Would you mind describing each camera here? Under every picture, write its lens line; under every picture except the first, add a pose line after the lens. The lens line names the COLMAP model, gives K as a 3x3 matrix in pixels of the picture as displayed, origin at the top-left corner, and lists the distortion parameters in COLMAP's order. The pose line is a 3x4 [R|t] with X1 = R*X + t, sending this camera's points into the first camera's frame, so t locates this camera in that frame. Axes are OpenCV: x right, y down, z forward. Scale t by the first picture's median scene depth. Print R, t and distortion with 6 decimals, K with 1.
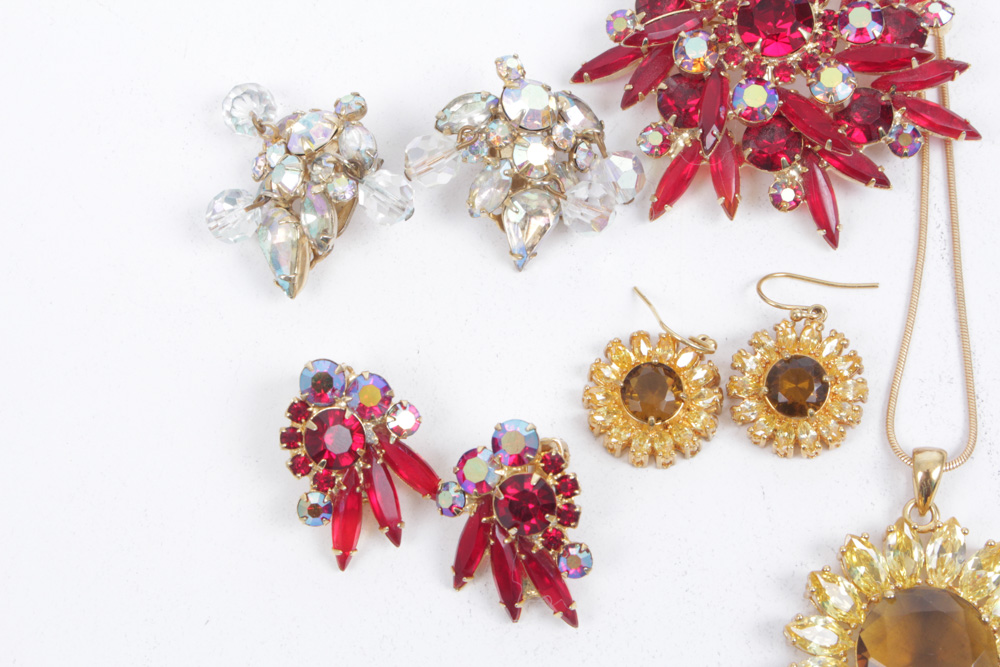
lens RADIAL K [[2185.6, 0, 496.9], [0, 2185.6, 329.9], [0, 0, 1]] dist [0.003220, 0.000000]
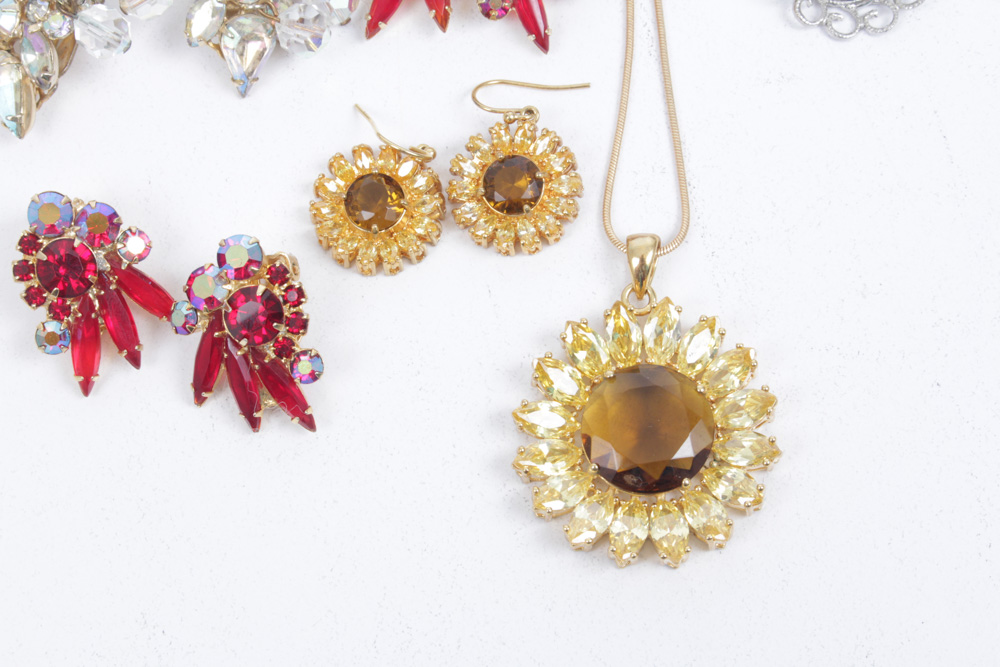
lens RADIAL K [[2185.6, 0, 502.2], [0, 2185.6, 330.5], [0, 0, 1]] dist [0.003220, 0.000000]
pose [[0.996248, -0.075715, 0.041911, 0.081998], [0.074240, 0.996601, 0.035711, 0.055946], [-0.044472, -0.032466, 0.998483, -0.034551]]
